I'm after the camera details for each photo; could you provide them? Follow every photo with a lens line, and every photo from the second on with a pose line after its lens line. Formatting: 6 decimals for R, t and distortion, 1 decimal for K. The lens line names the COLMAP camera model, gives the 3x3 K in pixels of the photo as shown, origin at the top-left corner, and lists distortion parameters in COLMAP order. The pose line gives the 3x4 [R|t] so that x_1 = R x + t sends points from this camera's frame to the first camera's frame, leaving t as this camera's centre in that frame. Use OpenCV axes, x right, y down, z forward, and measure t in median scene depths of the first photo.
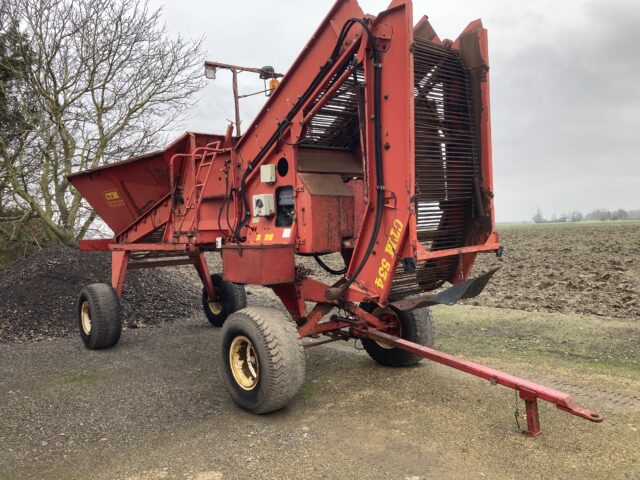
lens RADIAL K [[529.7, 0, 320.0], [0, 529.7, 240.0], [0, 0, 1]] dist [0.003560, 0.008184]
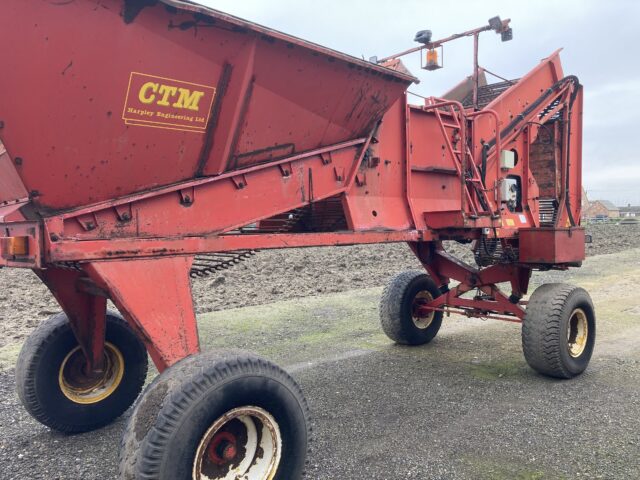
lens RADIAL K [[529.7, 0, 320.0], [0, 529.7, 240.0], [0, 0, 1]] dist [0.003560, 0.008184]
pose [[-0.016090, -0.000662, 0.999870, -1.227414], [0.029689, 0.999559, 0.001140, 0.020291], [-0.999430, 0.029703, -0.016063, 1.513590]]
